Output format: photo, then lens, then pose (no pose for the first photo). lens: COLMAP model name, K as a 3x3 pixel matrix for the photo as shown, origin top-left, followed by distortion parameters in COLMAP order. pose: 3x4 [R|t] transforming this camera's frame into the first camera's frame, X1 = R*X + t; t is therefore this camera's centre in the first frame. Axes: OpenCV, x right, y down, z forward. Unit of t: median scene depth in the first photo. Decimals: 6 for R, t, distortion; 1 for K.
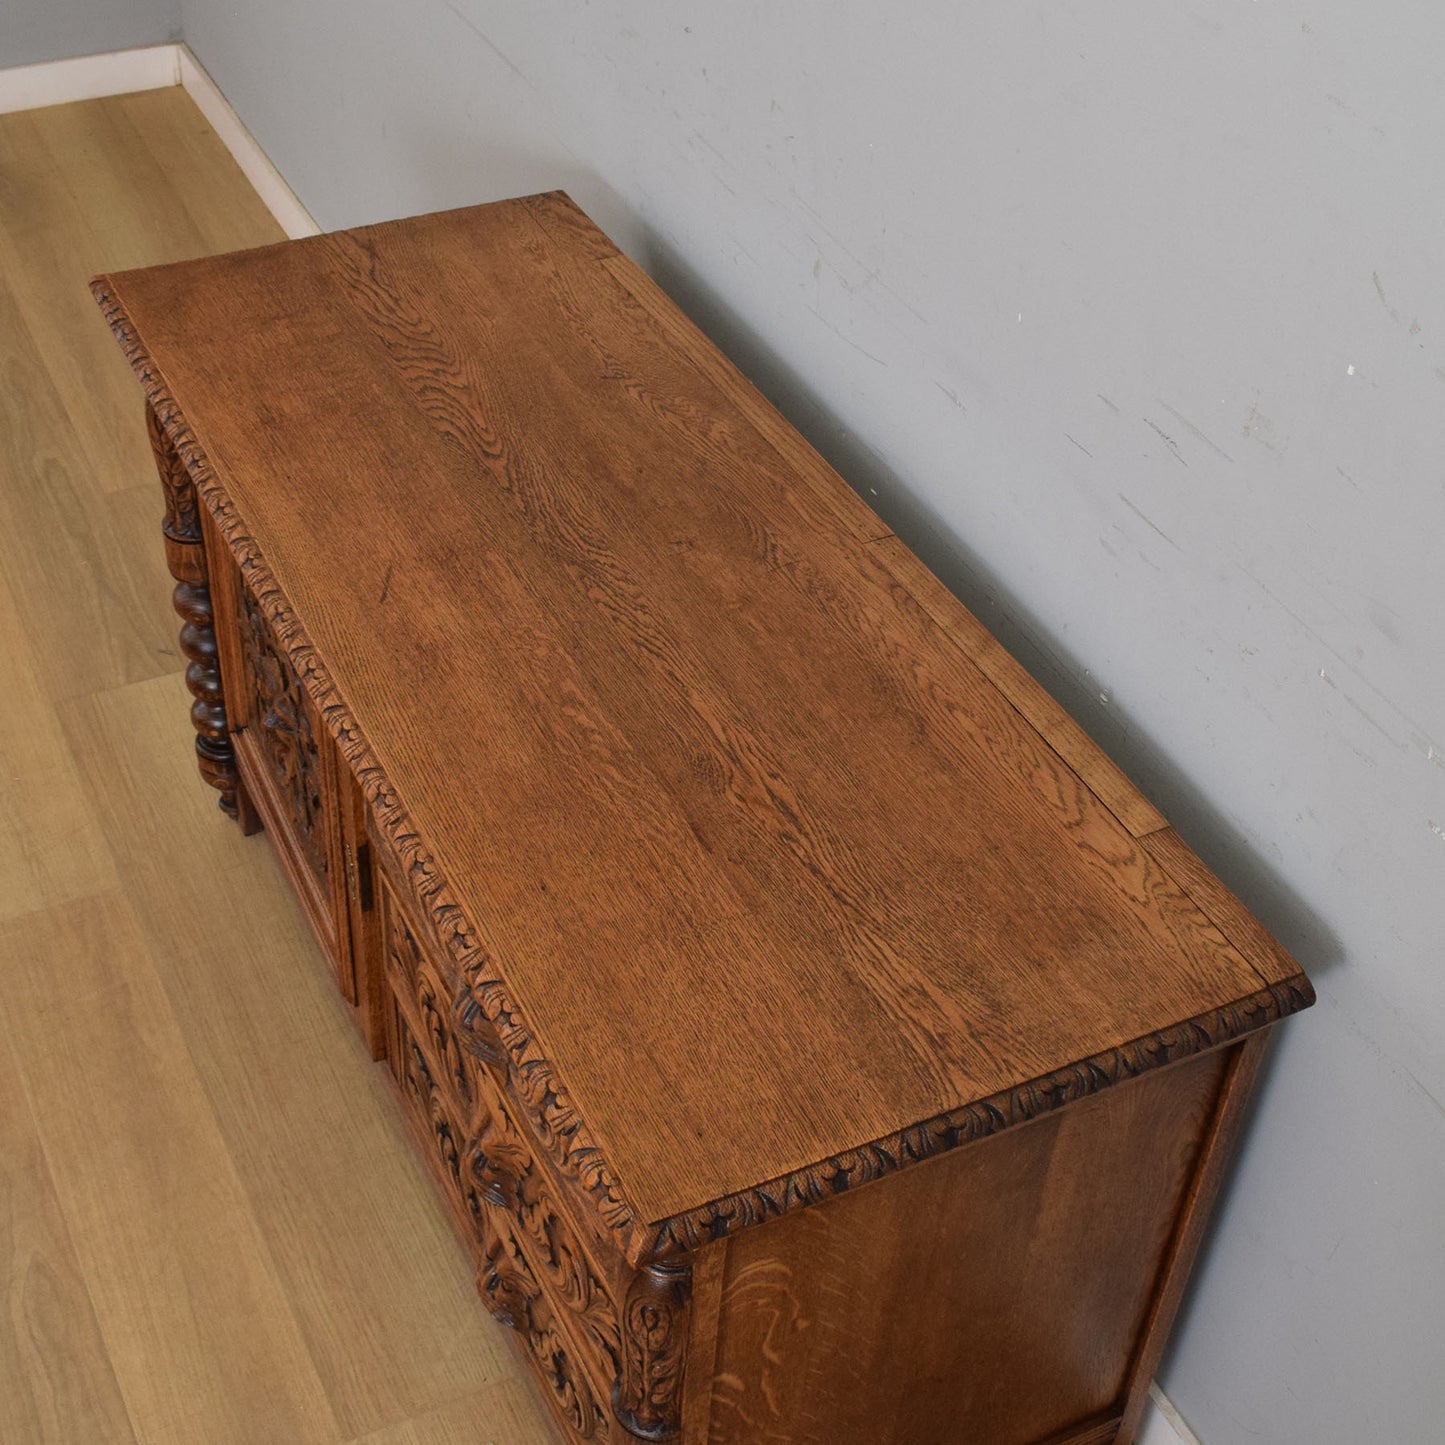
lens RADIAL K [[2107.1, 0, 723.9], [0, 2107.1, 649.7], [0, 0, 1]] dist [-0.086091, 0.029277]
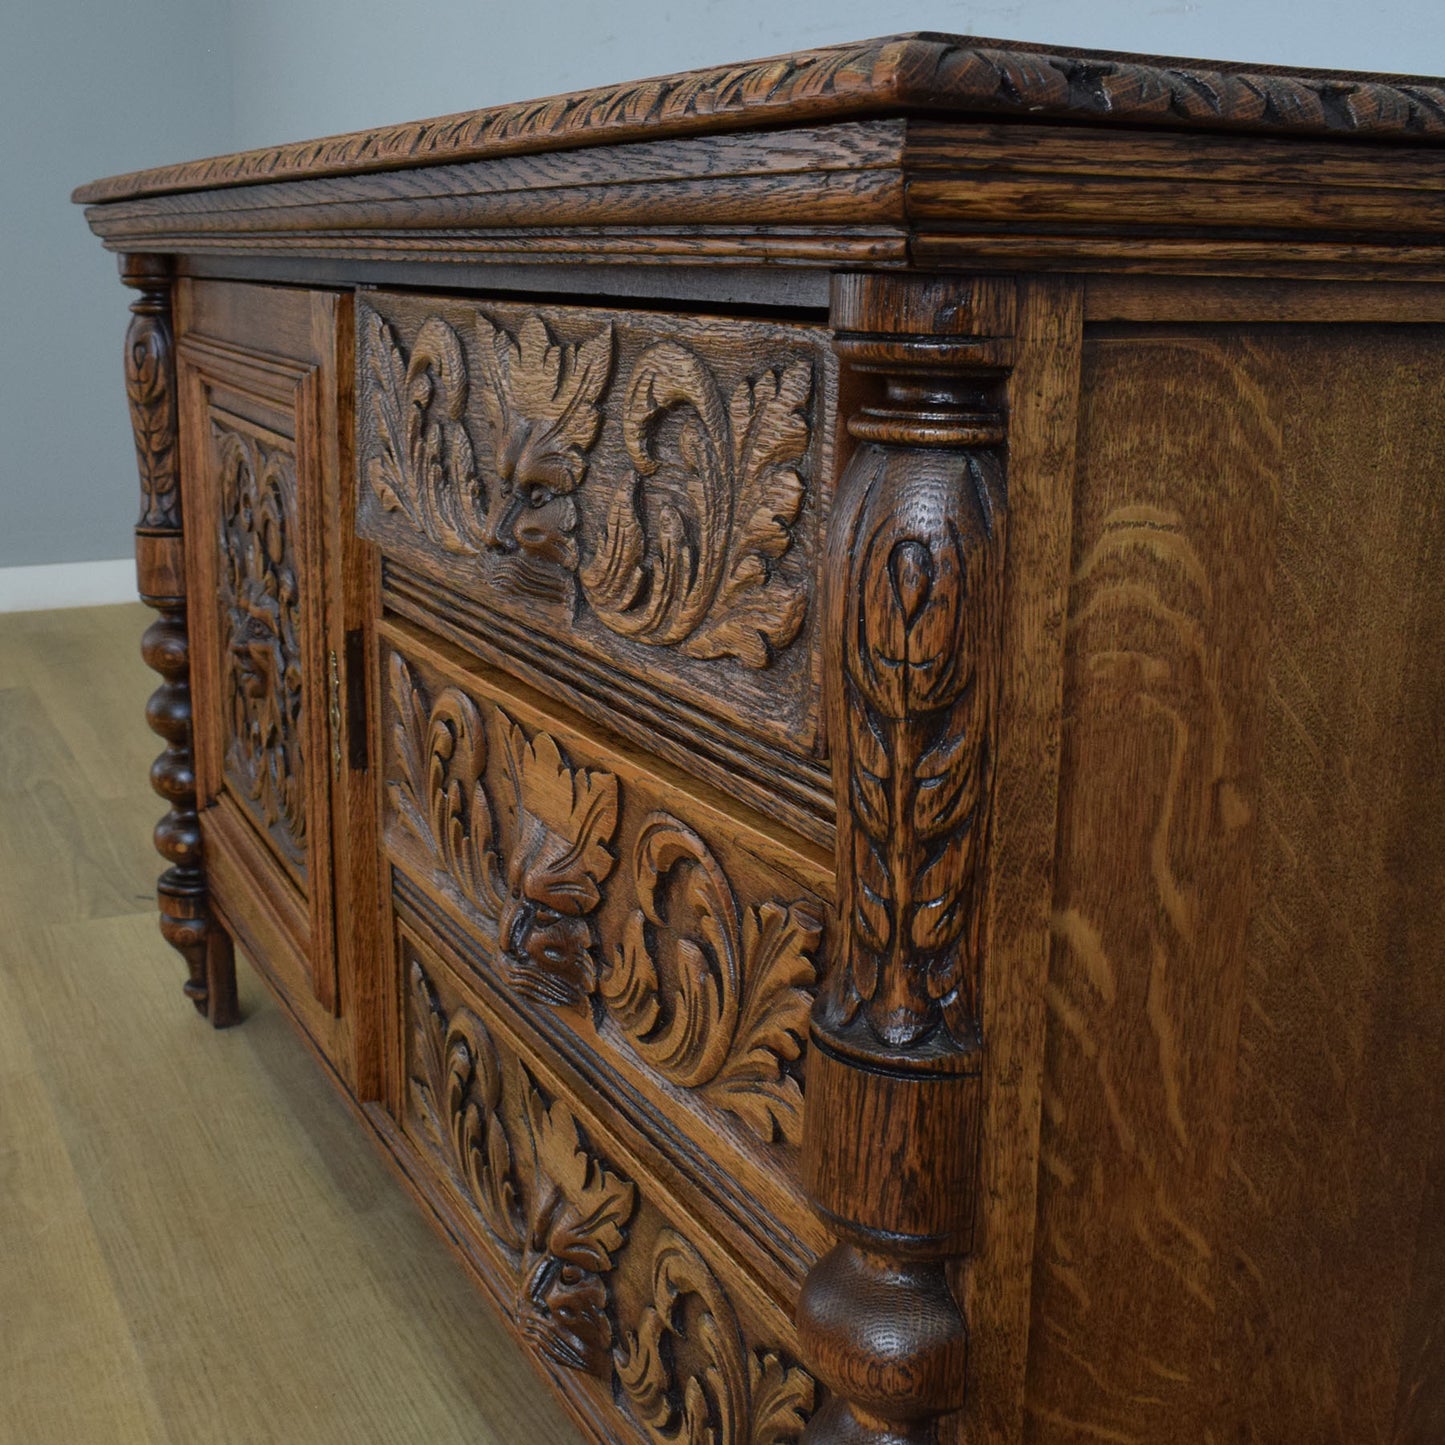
lens RADIAL K [[1924.1, 0, 670.9], [0, 1924.1, 645.3], [0, 0, 1]] dist [-0.064435, -0.066810]
pose [[0.998289, -0.041291, -0.041398, -0.046332], [0.017930, 0.890092, -0.455427, 0.344997], [0.055653, 0.453906, 0.889310, 0.446686]]
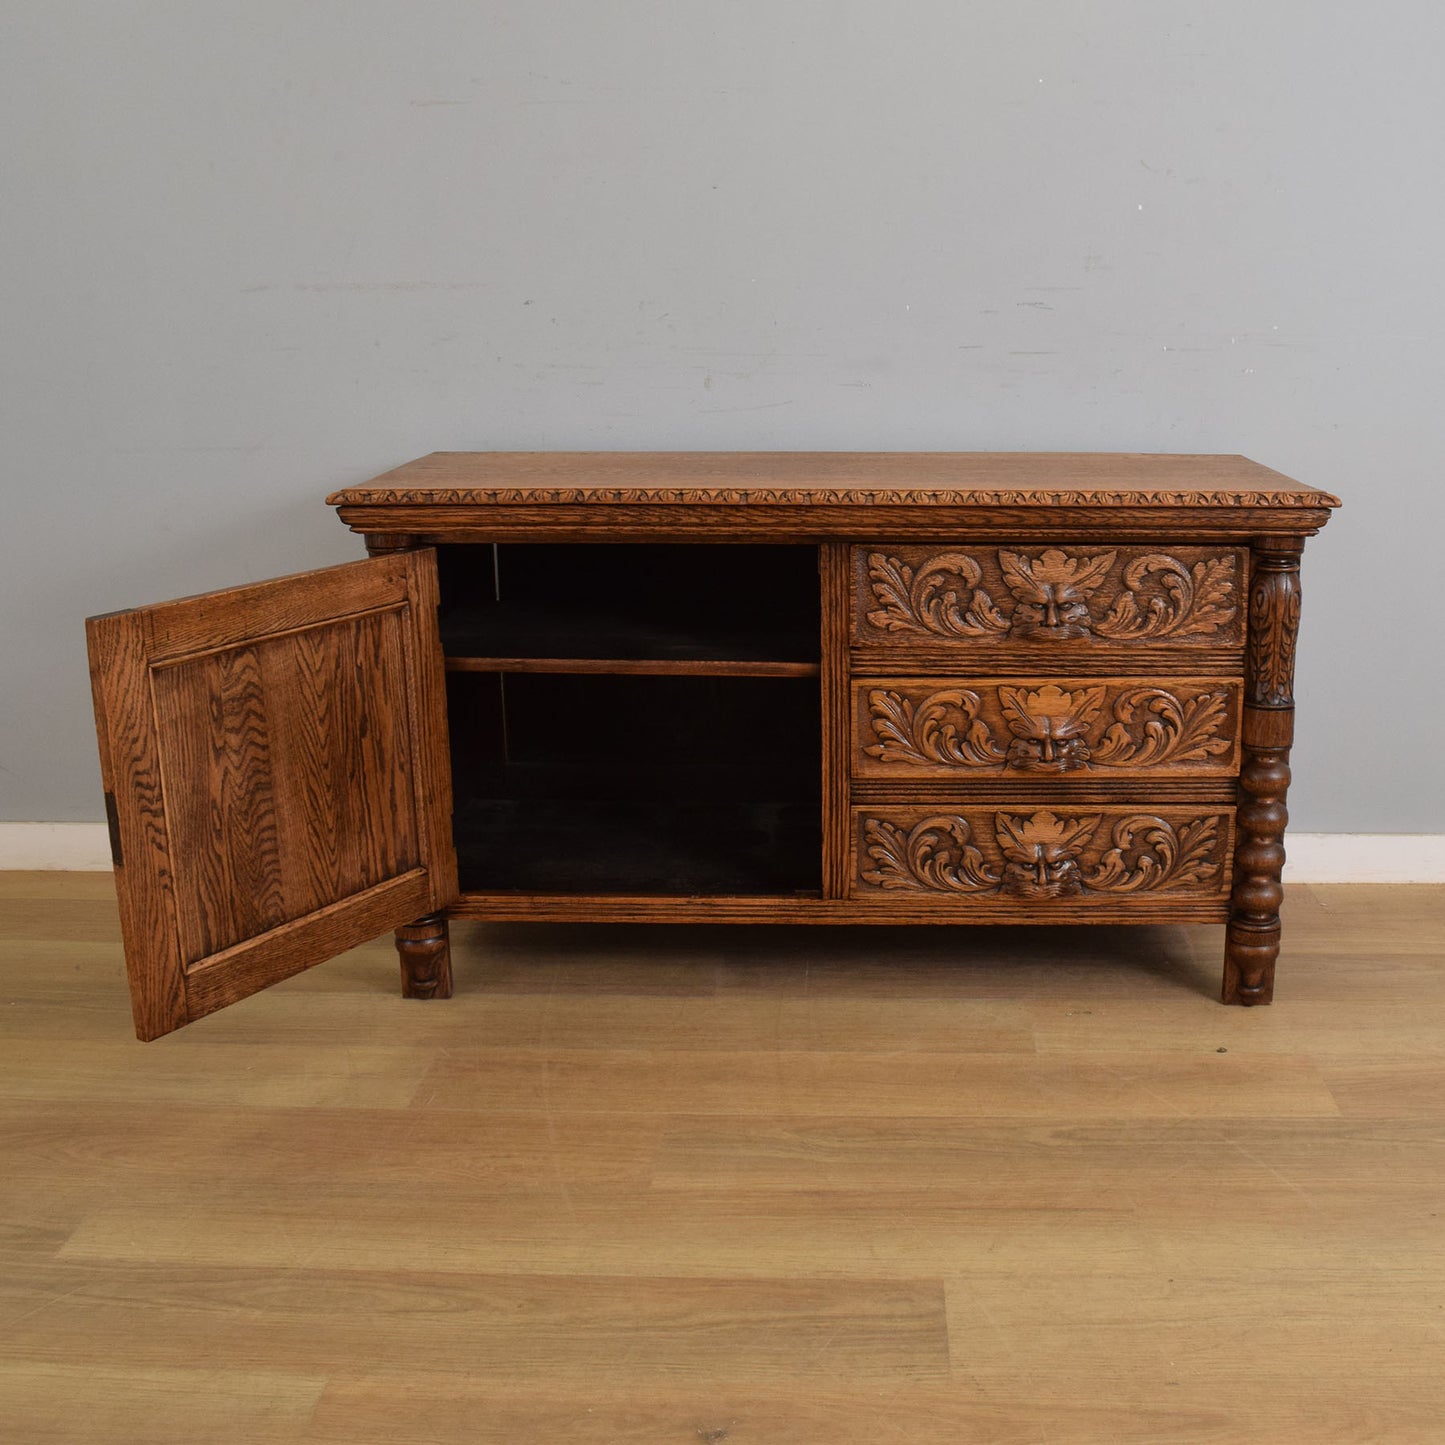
lens RADIAL K [[1679.5, 0, 811.7], [0, 1679.5, 708.9], [0, 0, 1]] dist [-0.094334, 0.005327]
pose [[0.470561, -0.263067, 0.842240, -1.098528], [0.571789, 0.817901, -0.063994, 0.164113], [-0.672034, 0.511697, 0.535291, 0.349720]]
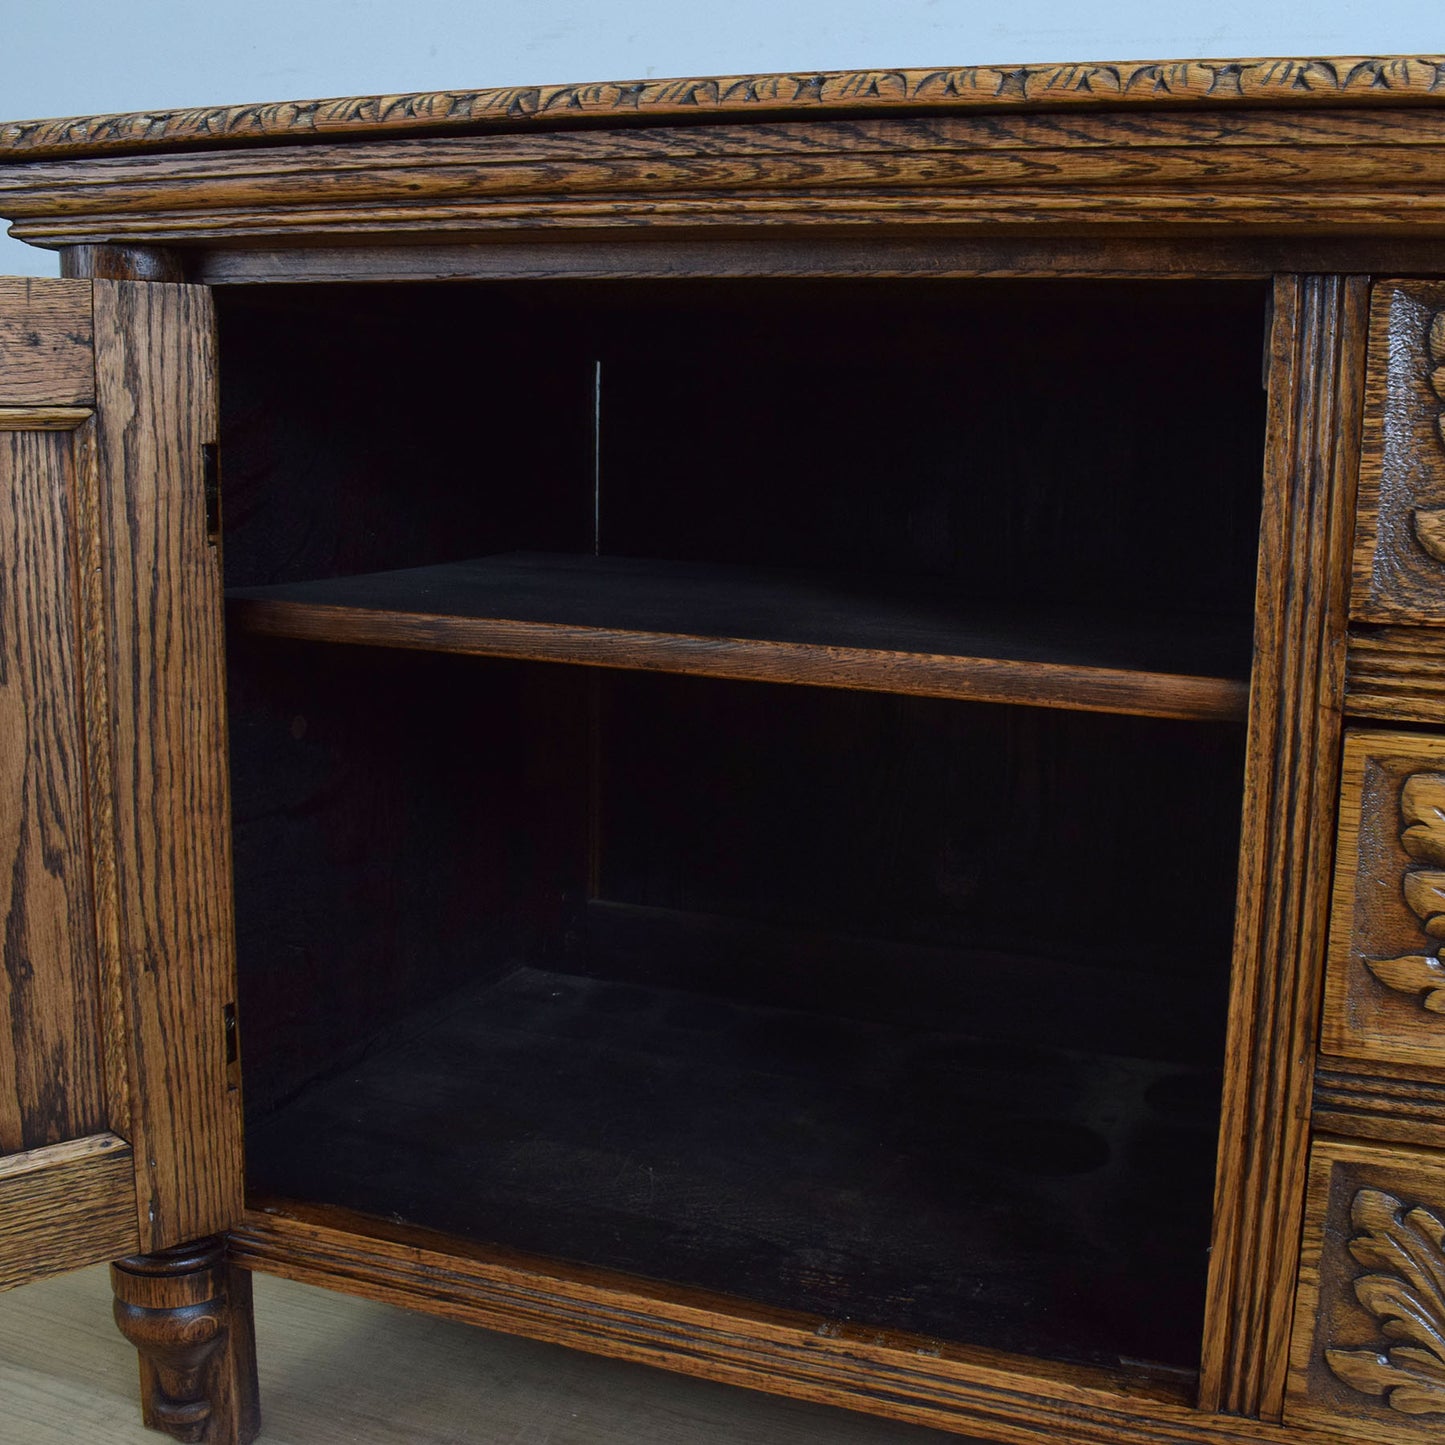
lens RADIAL K [[1679.5, 0, 811.7], [0, 1679.5, 708.9], [0, 0, 1]] dist [-0.094334, 0.005327]
pose [[0.720378, -0.130498, 0.681195, -0.454128], [0.438938, 0.846218, -0.302075, 0.142369], [-0.537019, 0.516610, 0.666877, 0.746681]]
